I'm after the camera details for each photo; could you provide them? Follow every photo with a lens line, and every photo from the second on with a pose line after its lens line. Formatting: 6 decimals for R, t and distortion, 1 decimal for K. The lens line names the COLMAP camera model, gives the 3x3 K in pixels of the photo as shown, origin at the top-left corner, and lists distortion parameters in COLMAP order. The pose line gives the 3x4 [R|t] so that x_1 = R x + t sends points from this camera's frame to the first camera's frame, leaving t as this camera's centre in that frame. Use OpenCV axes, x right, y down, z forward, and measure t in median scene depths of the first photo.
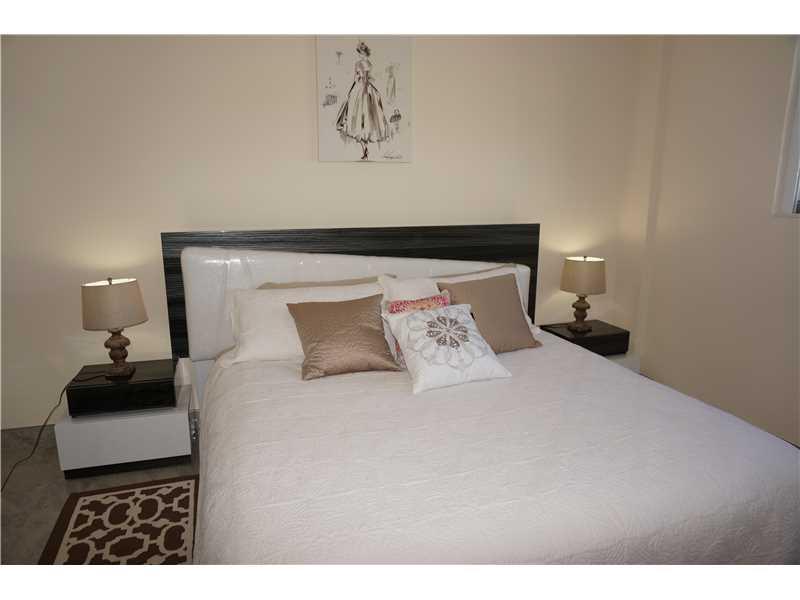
lens RADIAL K [[530.8, 0, 398.3], [0, 530.8, 302.5], [0, 0, 1]] dist [-0.048631, 0.025641]
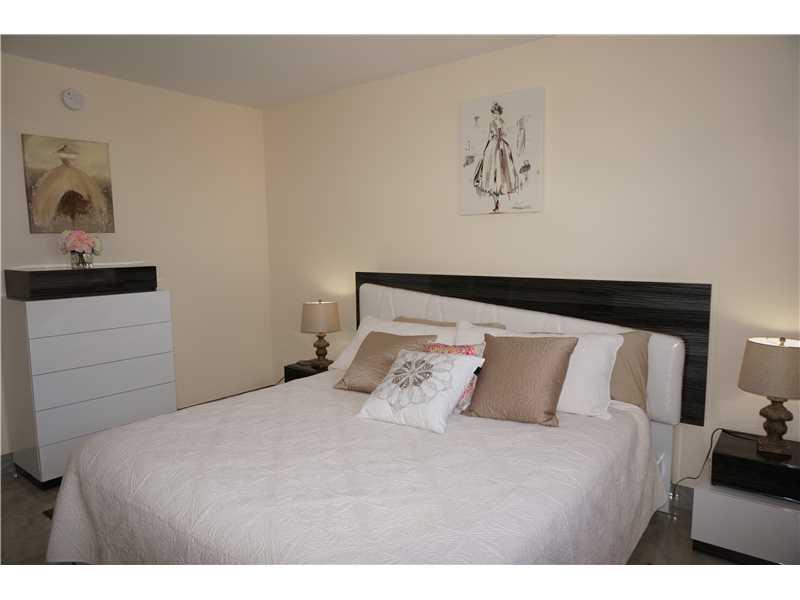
lens RADIAL K [[530.8, 0, 397.3], [0, 530.8, 299.4], [0, 0, 1]] dist [-0.048631, 0.025641]
pose [[0.561628, 0.079442, -0.823567, 0.705308], [-0.169710, 0.985277, -0.020692, -0.047710], [0.809798, 0.151389, 0.566841, 0.287442]]
